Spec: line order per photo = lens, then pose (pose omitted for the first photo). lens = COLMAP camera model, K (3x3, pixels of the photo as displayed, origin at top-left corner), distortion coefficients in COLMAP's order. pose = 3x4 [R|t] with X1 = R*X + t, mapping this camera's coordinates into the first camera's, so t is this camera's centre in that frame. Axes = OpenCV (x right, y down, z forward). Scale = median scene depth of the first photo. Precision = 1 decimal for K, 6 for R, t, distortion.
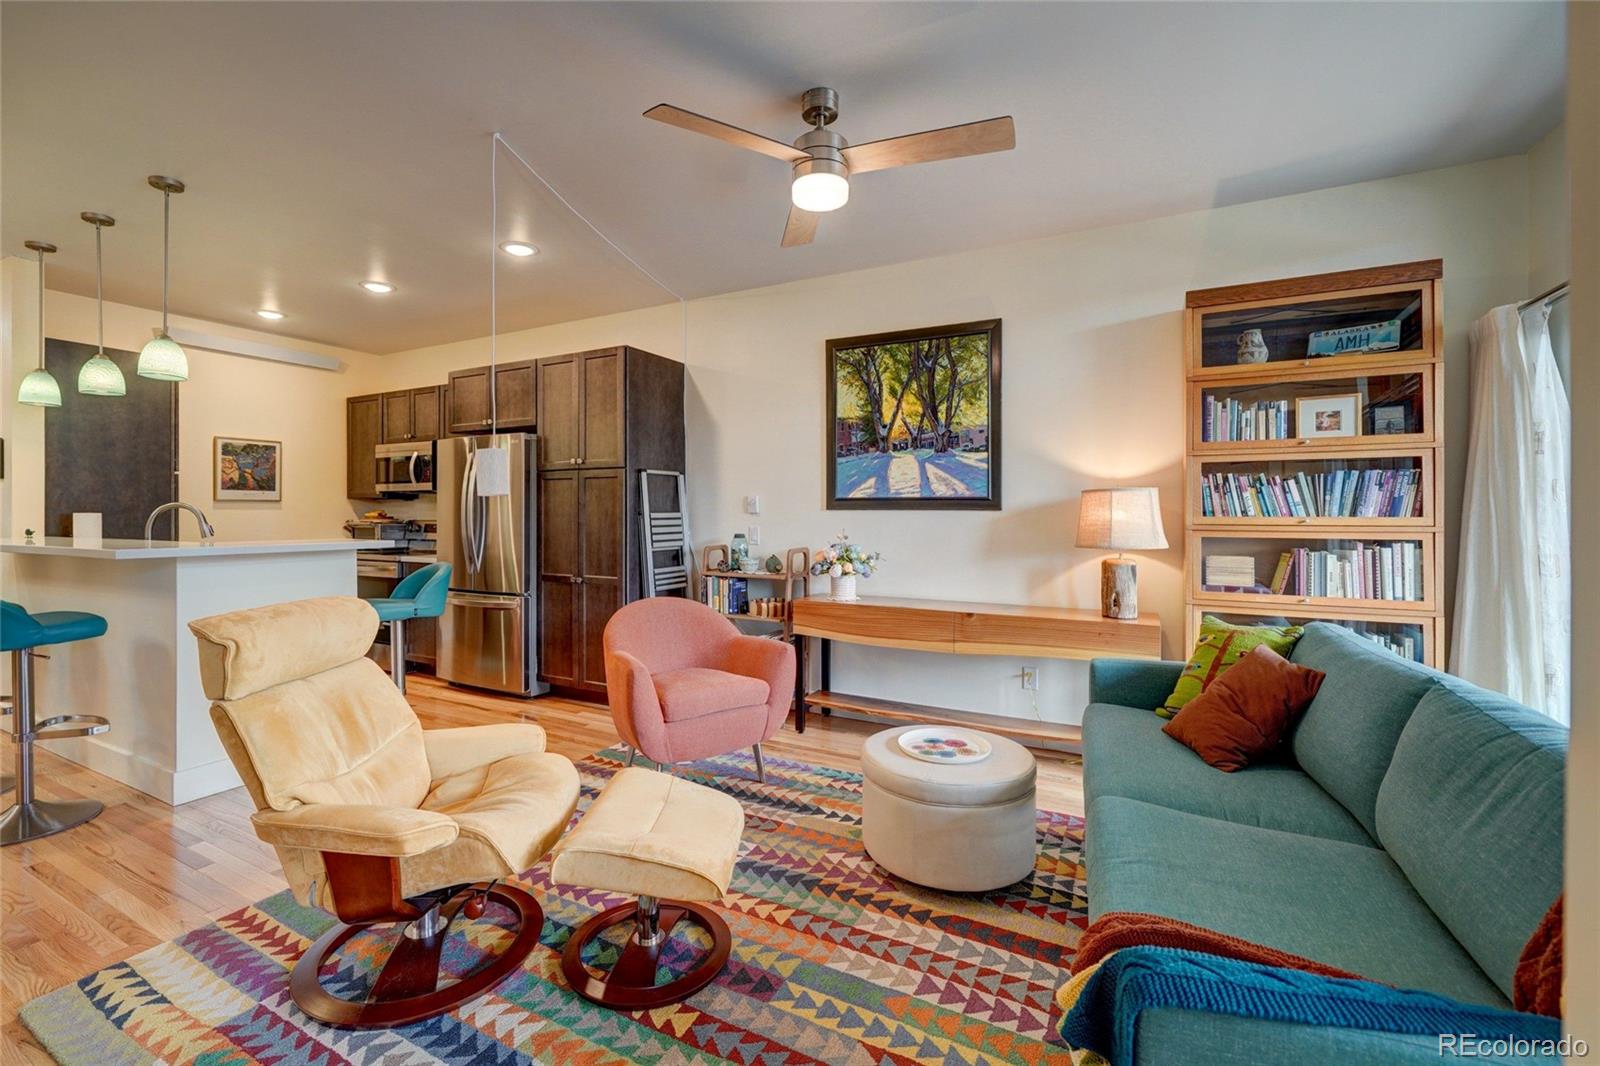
lens RADIAL K [[690.7, 0, 794.9], [0, 690.7, 513.7], [0, 0, 1]] dist [0.000013, 0.000046]
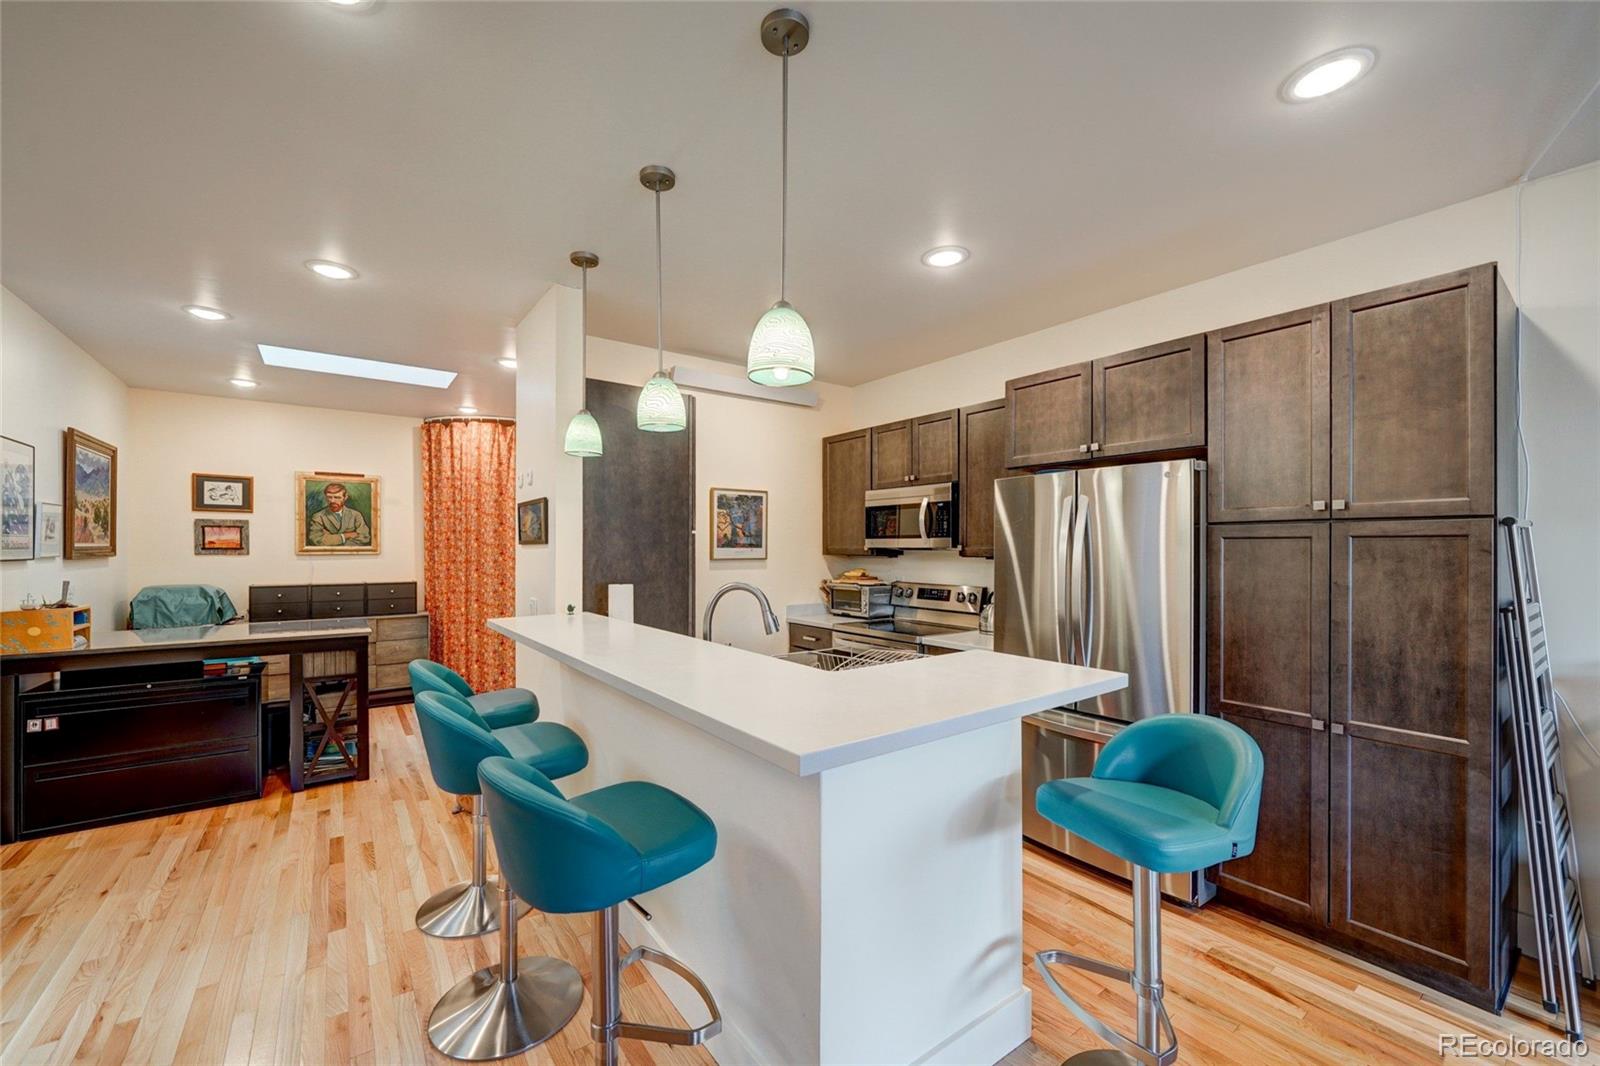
lens RADIAL K [[627.3, 0, 790.1], [0, 627.3, 549.5], [0, 0, 1]] dist [-0.003341, -0.000209]
pose [[0.901841, 0.002847, -0.432059, -0.520090], [-0.001650, 0.999994, 0.003144, -0.045828], [0.432065, -0.002122, 0.901840, 0.412326]]
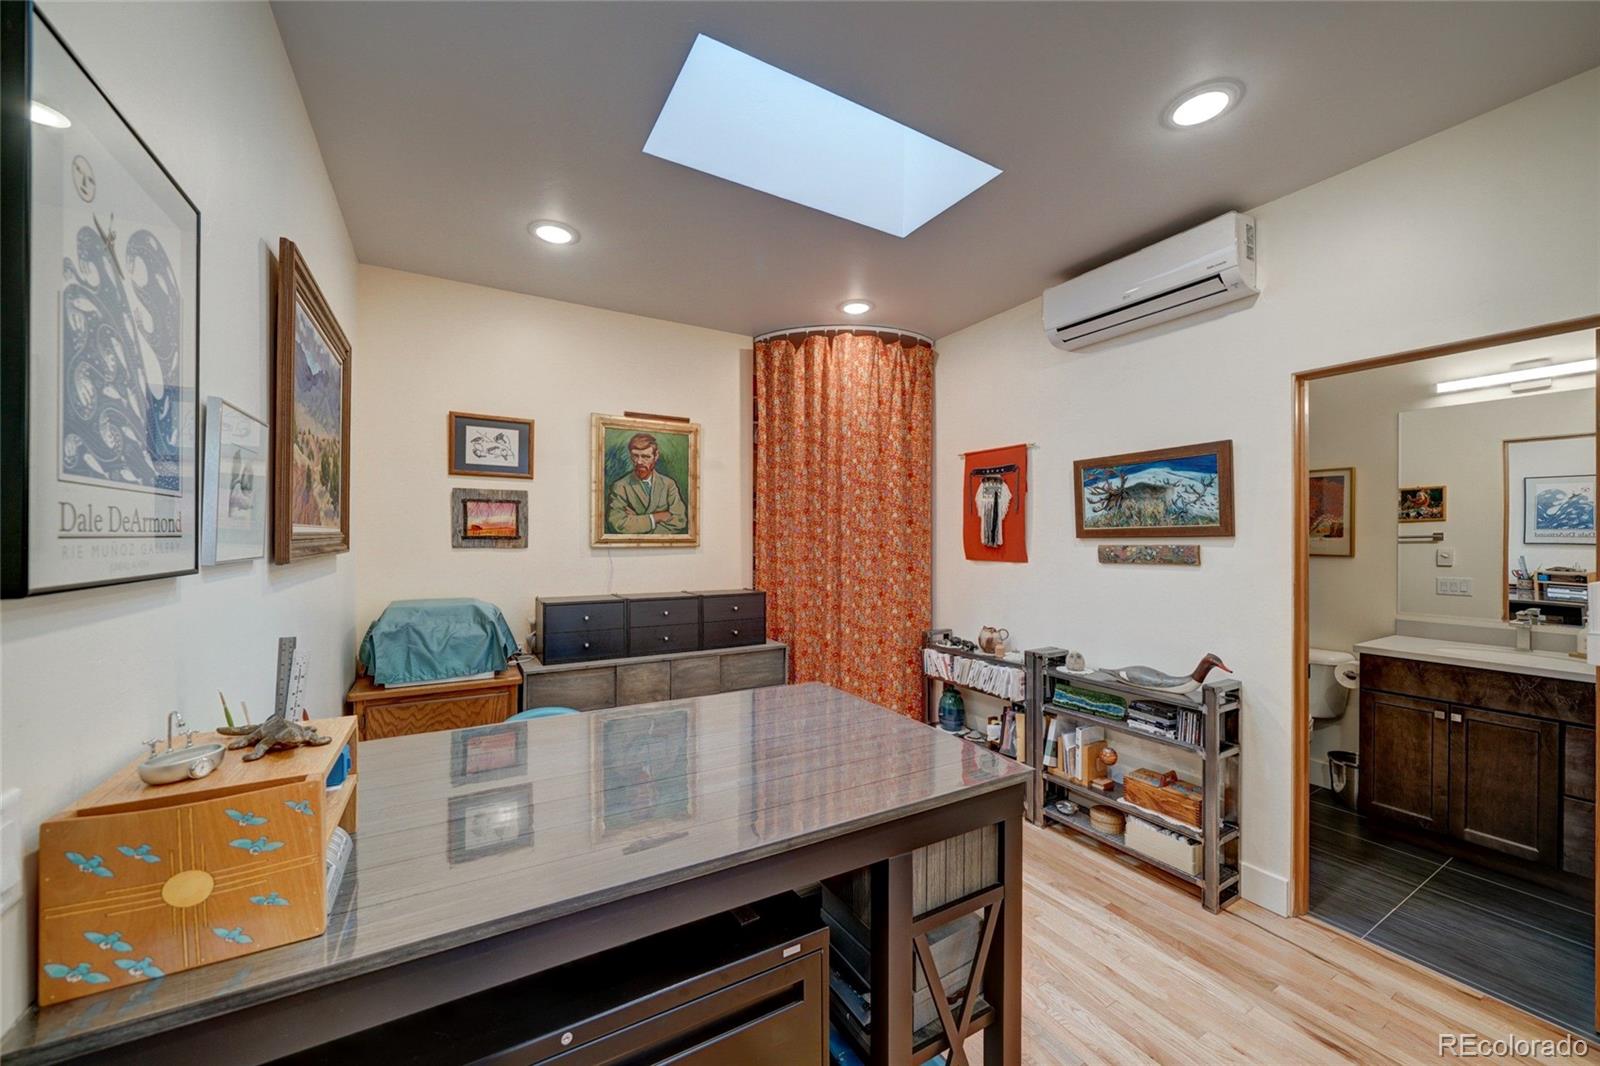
lens RADIAL K [[591.4, 0, 791.4], [0, 591.4, 538.4], [0, 0, 1]] dist [-0.004320, -0.000035]
pose [[0.847825, 0.003733, -0.530263, -1.428428], [-0.003319, 0.999993, 0.001733, -0.043510], [0.530265, 0.000291, 0.847832, 0.644949]]
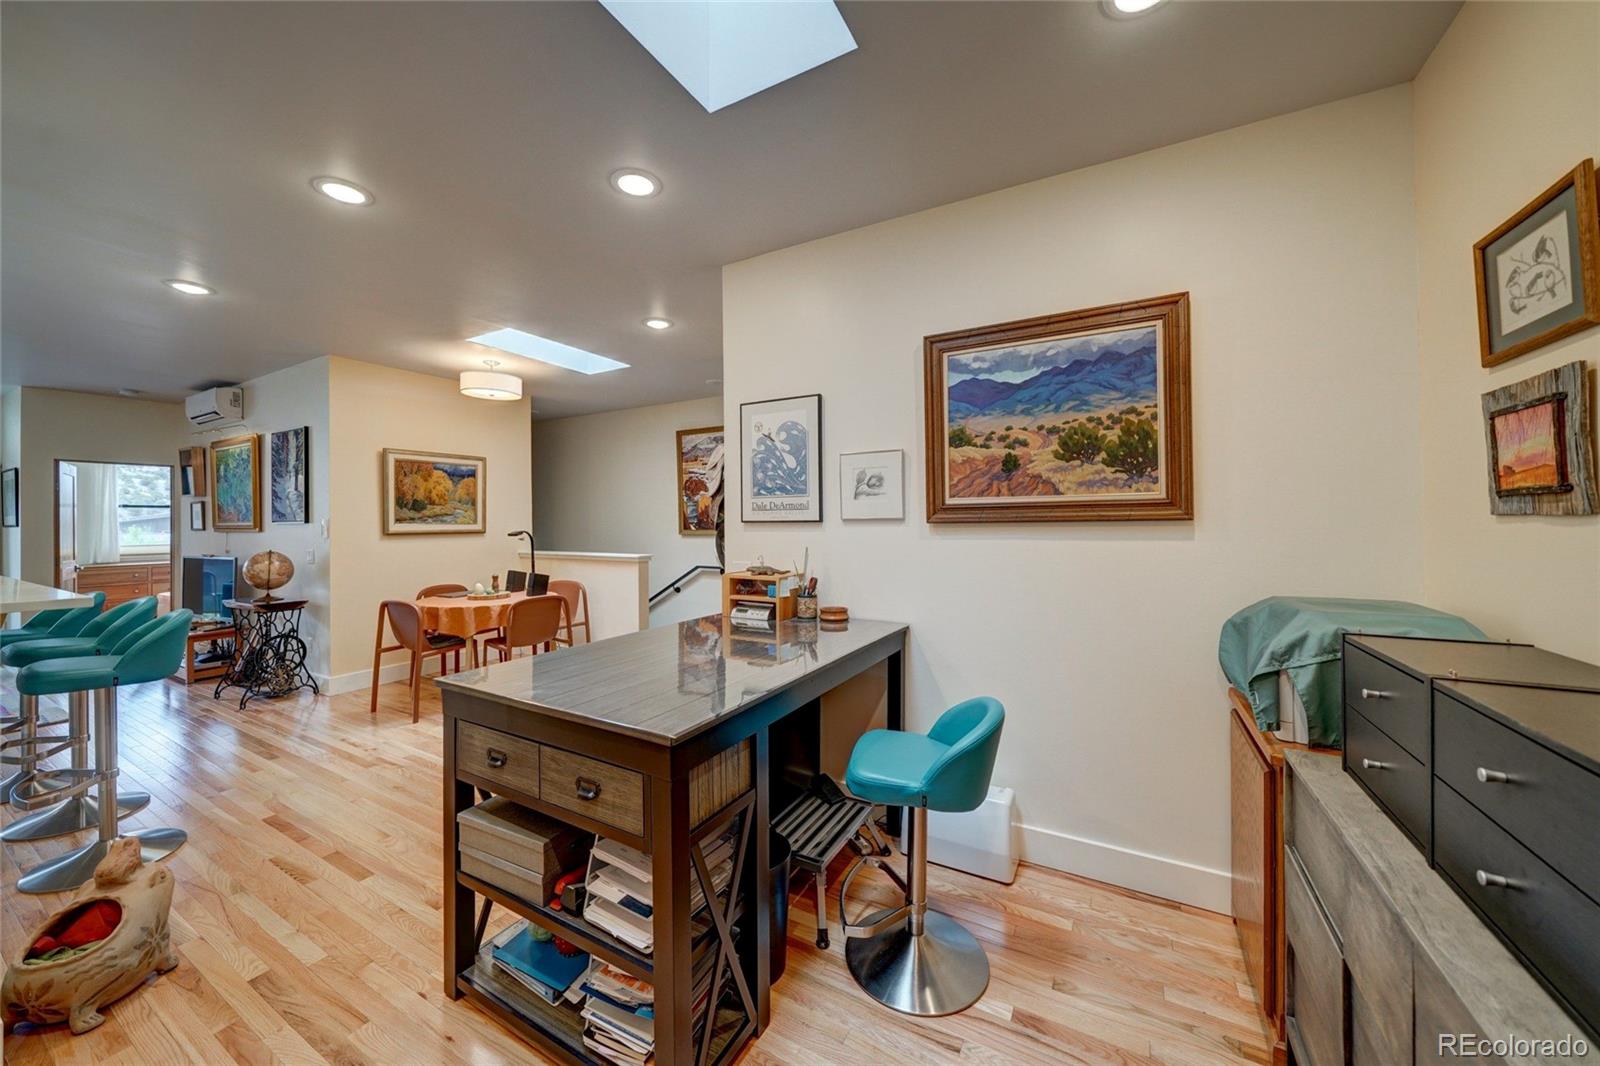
lens RADIAL K [[572.0, 0, 797.6], [0, 572.0, 520.5], [0, 0, 1]] dist [-0.008173, -0.000045]
pose [[-0.999826, 0.006727, 0.017406, -1.749340], [0.006657, 0.999970, -0.004075, -0.027632], [-0.017432, -0.003958, -0.999840, 1.380165]]
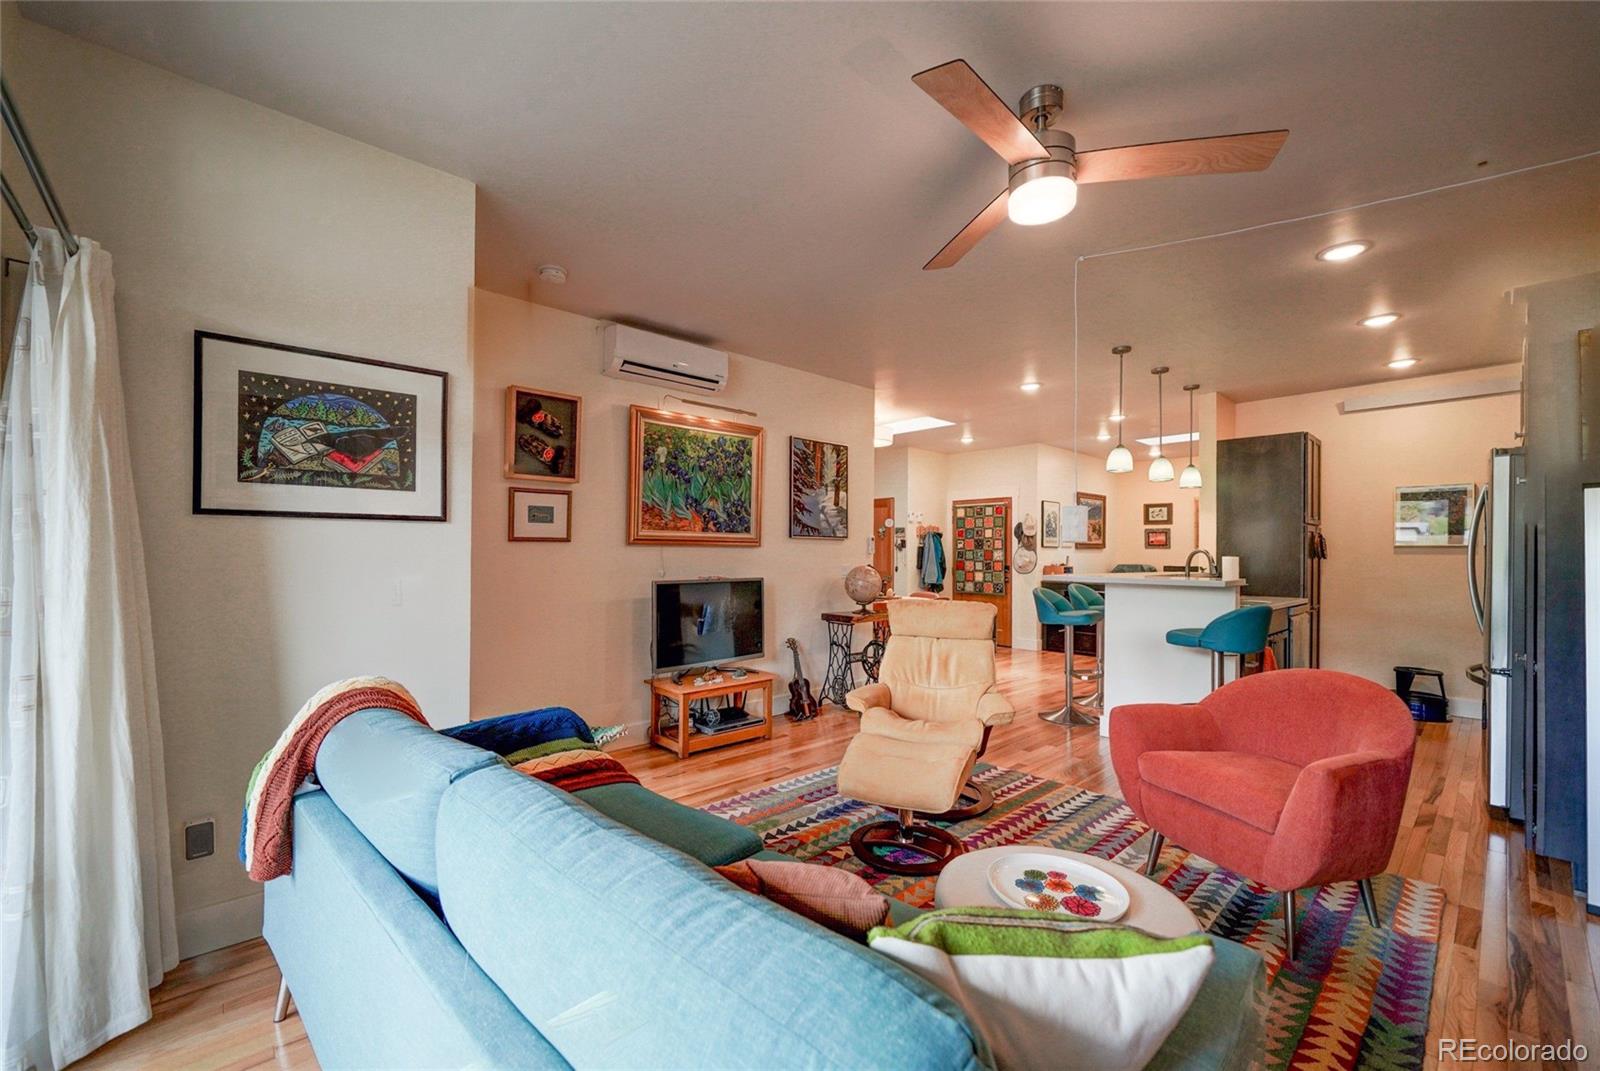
lens RADIAL K [[630.4, 0, 769.3], [0, 630.4, 554.9], [0, 0, 1]] dist [-0.001312, -0.000037]
pose [[-0.362556, -0.000764, -0.931962, 0.532894], [-0.005316, 0.999985, 0.001248, -0.000717], [0.931947, 0.005407, -0.362554, 0.582785]]
